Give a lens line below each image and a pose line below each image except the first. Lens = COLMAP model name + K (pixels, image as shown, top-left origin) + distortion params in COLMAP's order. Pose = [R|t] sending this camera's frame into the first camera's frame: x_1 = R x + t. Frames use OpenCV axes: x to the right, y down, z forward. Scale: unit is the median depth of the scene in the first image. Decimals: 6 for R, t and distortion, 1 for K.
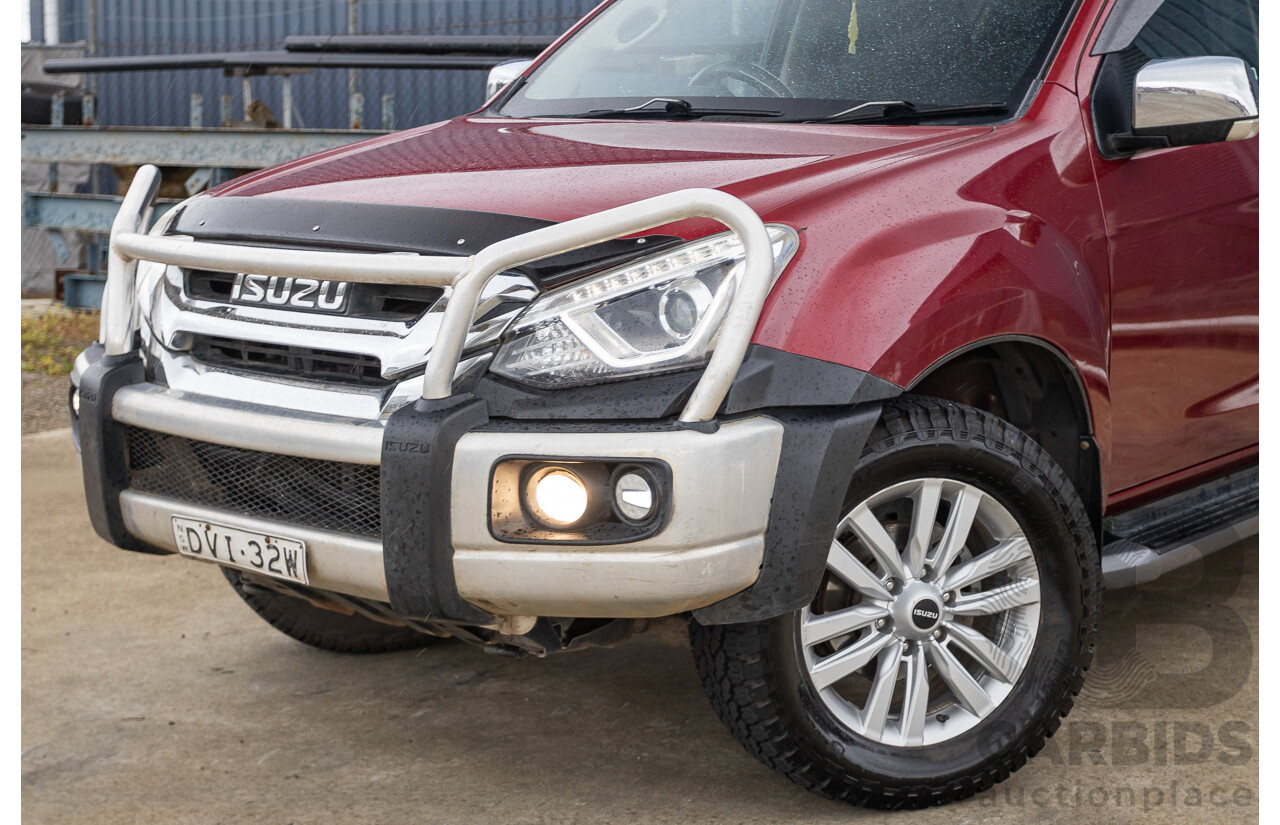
lens RADIAL K [[2171.7, 0, 545.4], [0, 2171.7, 410.3], [0, 0, 1]] dist [-0.021987, -0.005238]
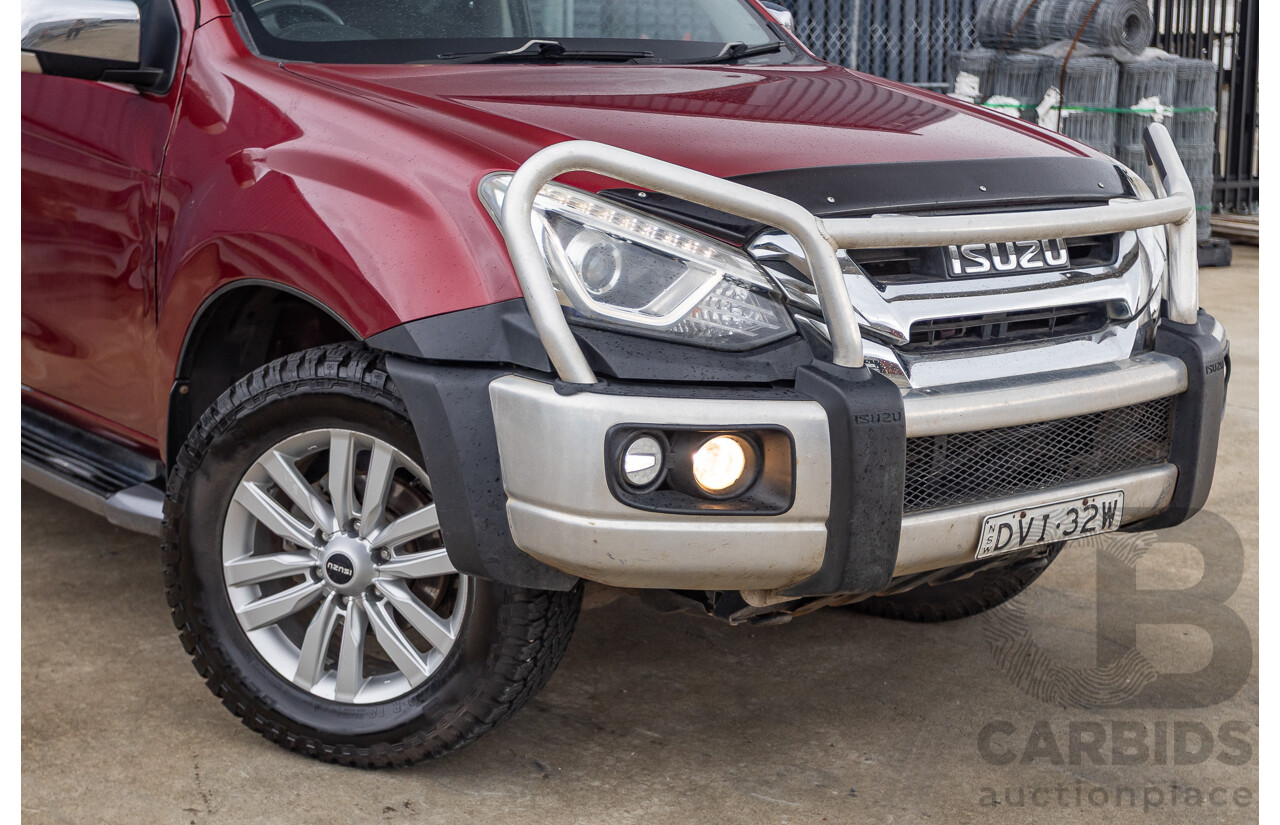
lens RADIAL K [[2171.7, 0, 545.4], [0, 2171.7, 410.3], [0, 0, 1]] dist [-0.021987, -0.005238]
pose [[0.157298, -0.180732, 0.970873, -1.115245], [0.130619, 0.978281, 0.160948, -0.172179], [-0.978875, 0.101498, 0.177489, 1.054613]]
